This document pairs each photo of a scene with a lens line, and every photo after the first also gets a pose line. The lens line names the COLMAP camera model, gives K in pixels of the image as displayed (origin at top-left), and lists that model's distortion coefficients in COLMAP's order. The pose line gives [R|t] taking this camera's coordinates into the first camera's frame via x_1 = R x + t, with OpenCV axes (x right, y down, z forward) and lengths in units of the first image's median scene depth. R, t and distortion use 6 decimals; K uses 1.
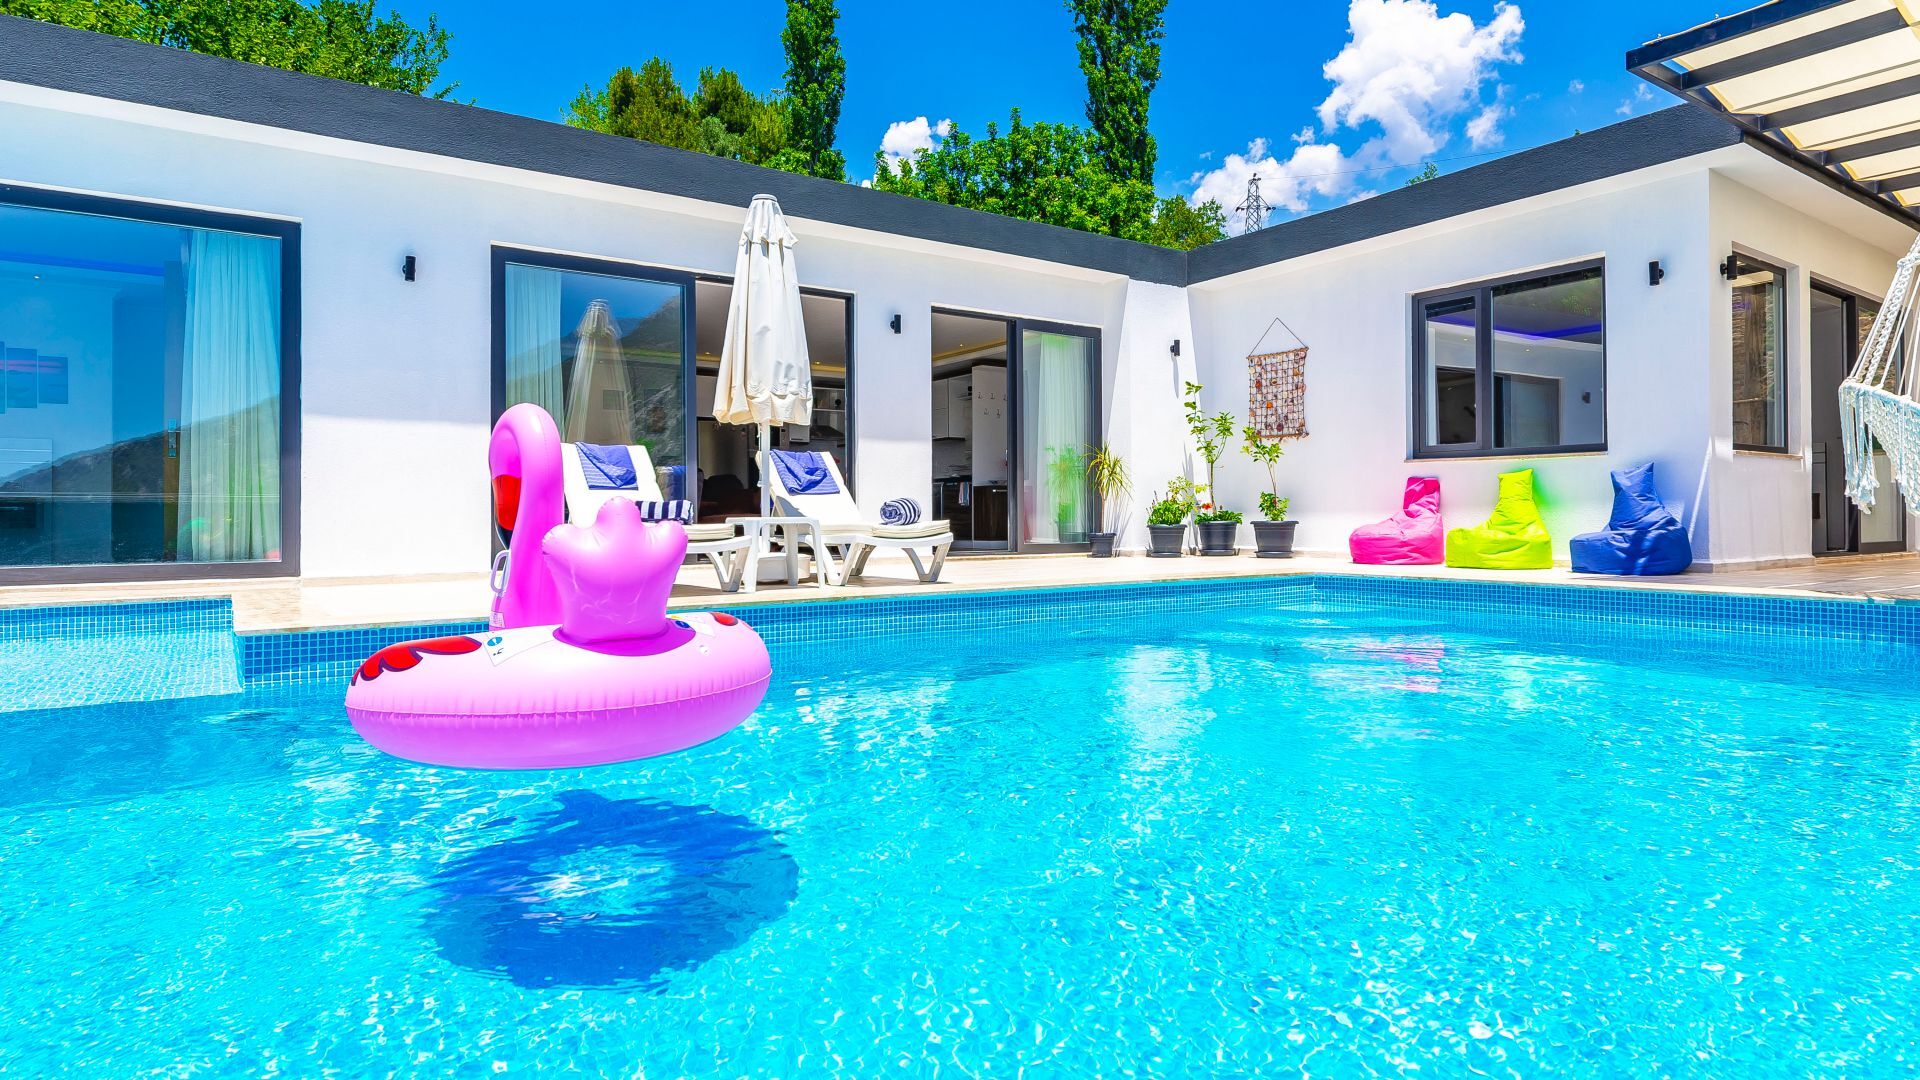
lens RADIAL K [[1055.7, 0, 951.7], [0, 1055.7, 527.8], [0, 0, 1]] dist [0.011989, -0.012405]
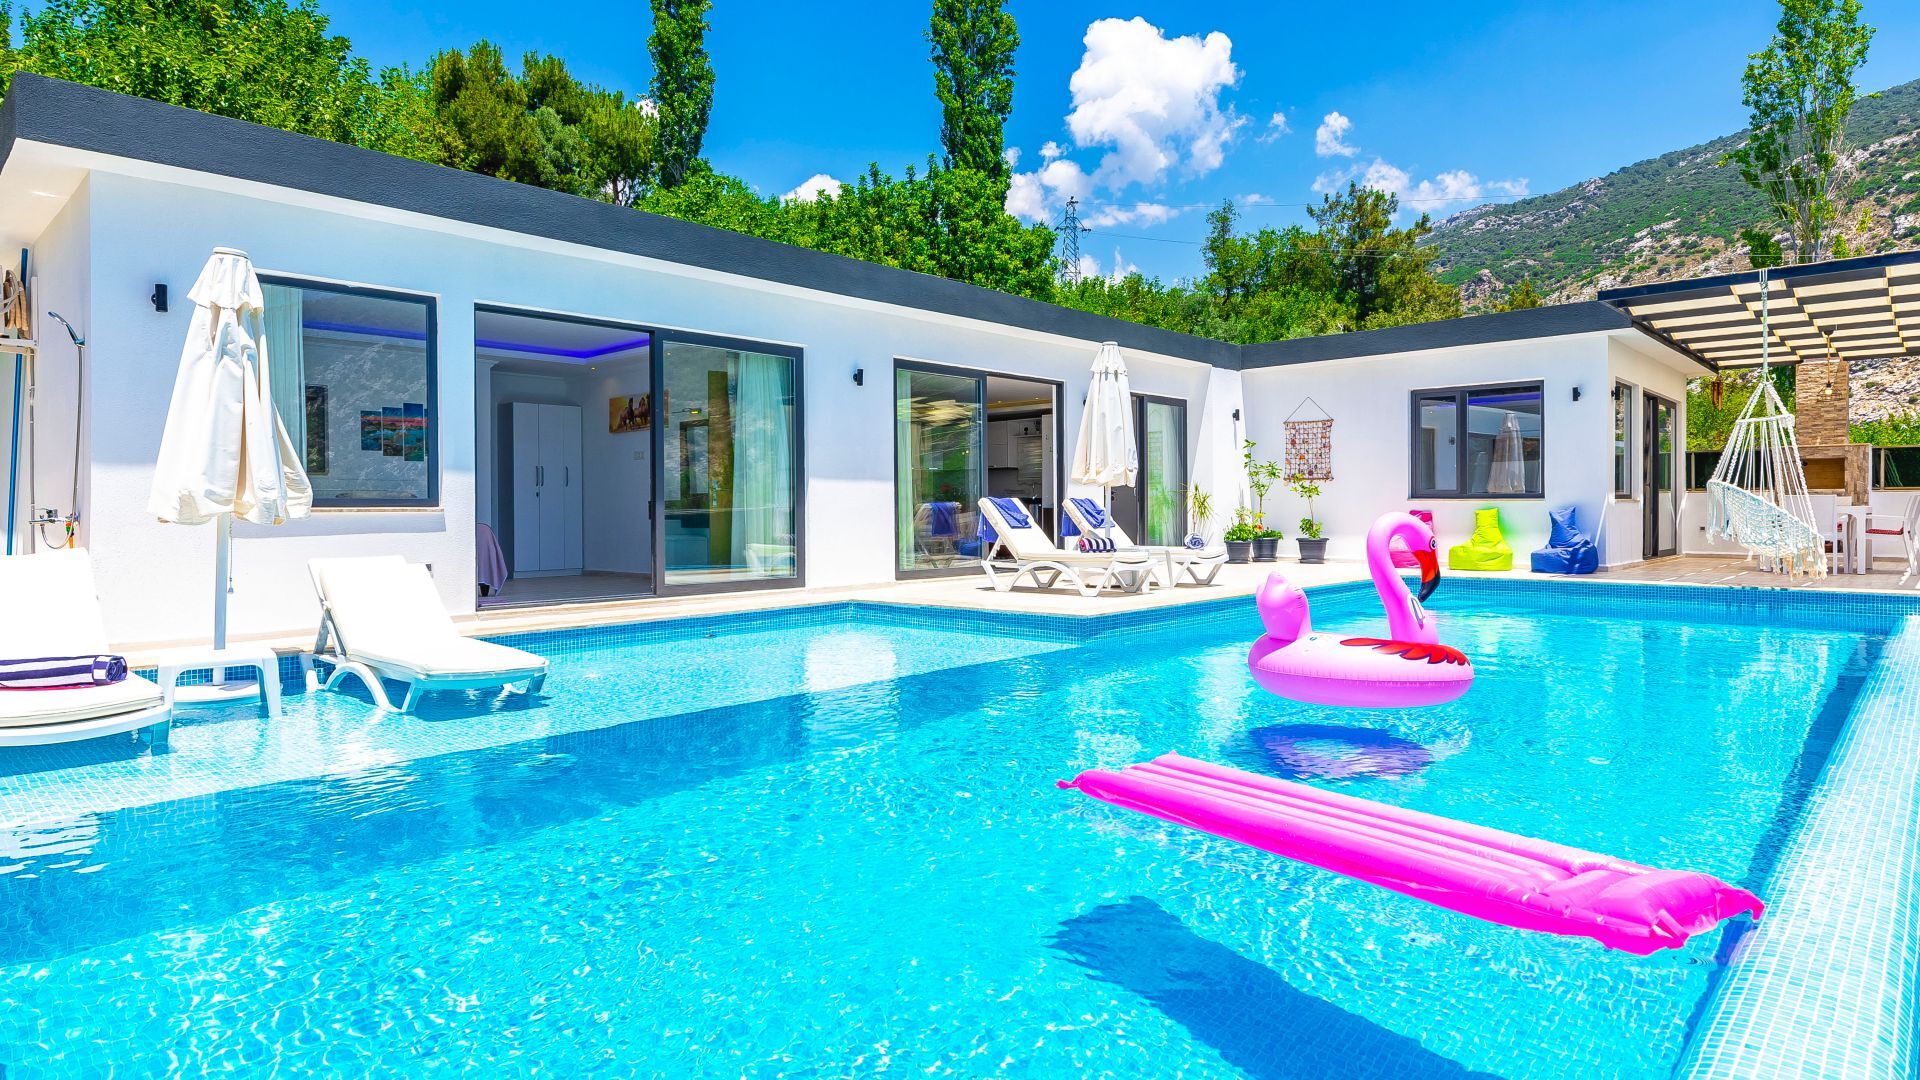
lens RADIAL K [[1055.7, 0, 966.6], [0, 1055.7, 534.8], [0, 0, 1]] dist [0.011989, -0.012405]
pose [[0.978984, -0.005362, 0.203865, -0.448754], [0.003549, 0.999951, 0.009256, -0.025764], [-0.203905, -0.008338, 0.978955, -0.322057]]
